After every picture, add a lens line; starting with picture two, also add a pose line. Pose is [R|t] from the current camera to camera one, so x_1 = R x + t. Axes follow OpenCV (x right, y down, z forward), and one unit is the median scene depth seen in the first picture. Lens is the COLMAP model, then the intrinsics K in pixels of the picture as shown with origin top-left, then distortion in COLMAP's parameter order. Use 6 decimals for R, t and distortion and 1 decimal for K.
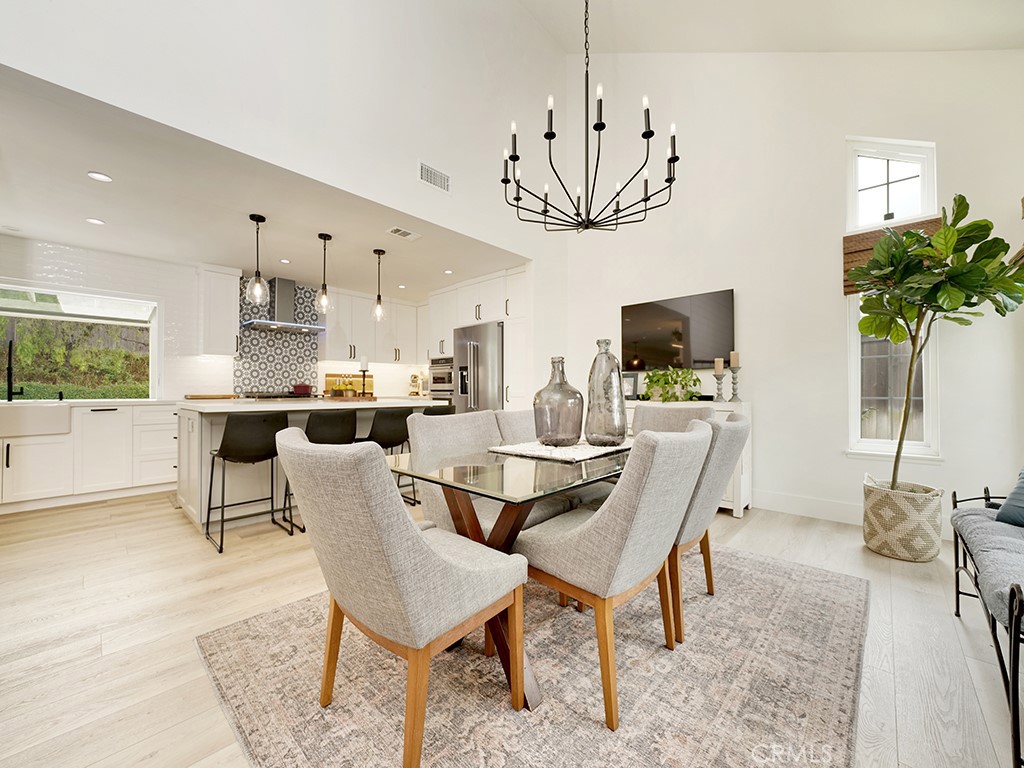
lens RADIAL K [[400.8, 0, 512.0], [0, 400.8, 384.0], [0, 0, 1]] dist [-0.009903, -0.000089]
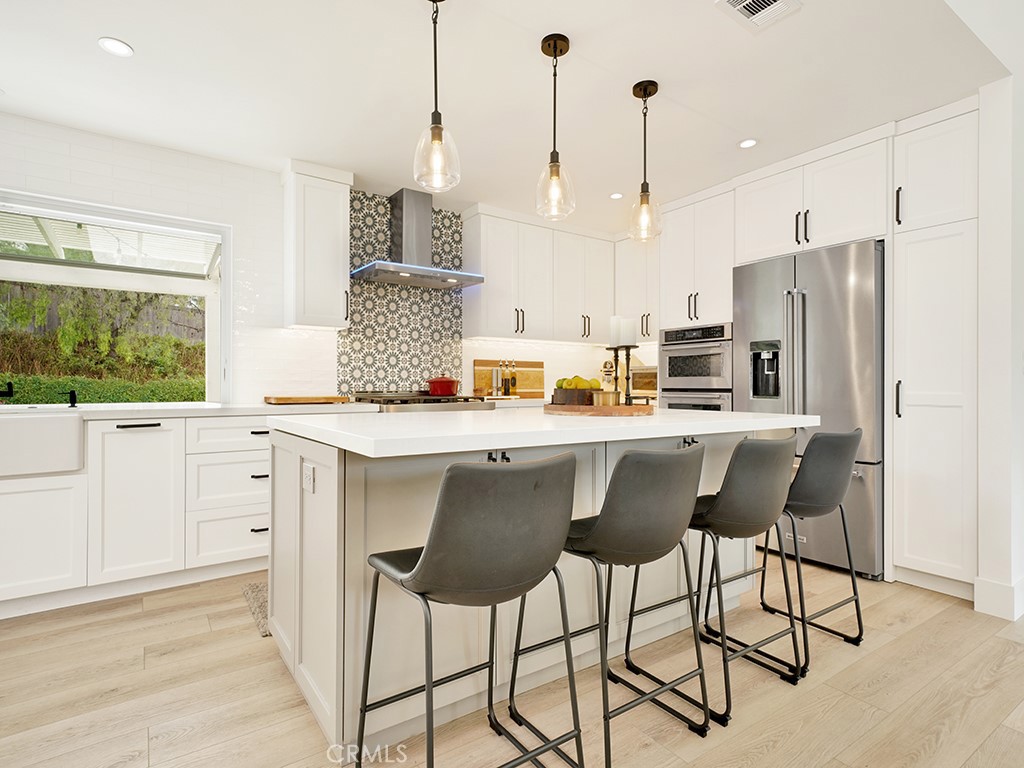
lens RADIAL K [[536.4, 0, 512.0], [0, 536.4, 384.0], [0, 0, 1]] dist [0.017492, -0.000446]
pose [[0.976665, 0.001880, -0.214762, -0.265884], [0.000108, 0.999957, 0.009249, 0.001948], [0.214771, -0.009057, 0.976623, 0.276211]]
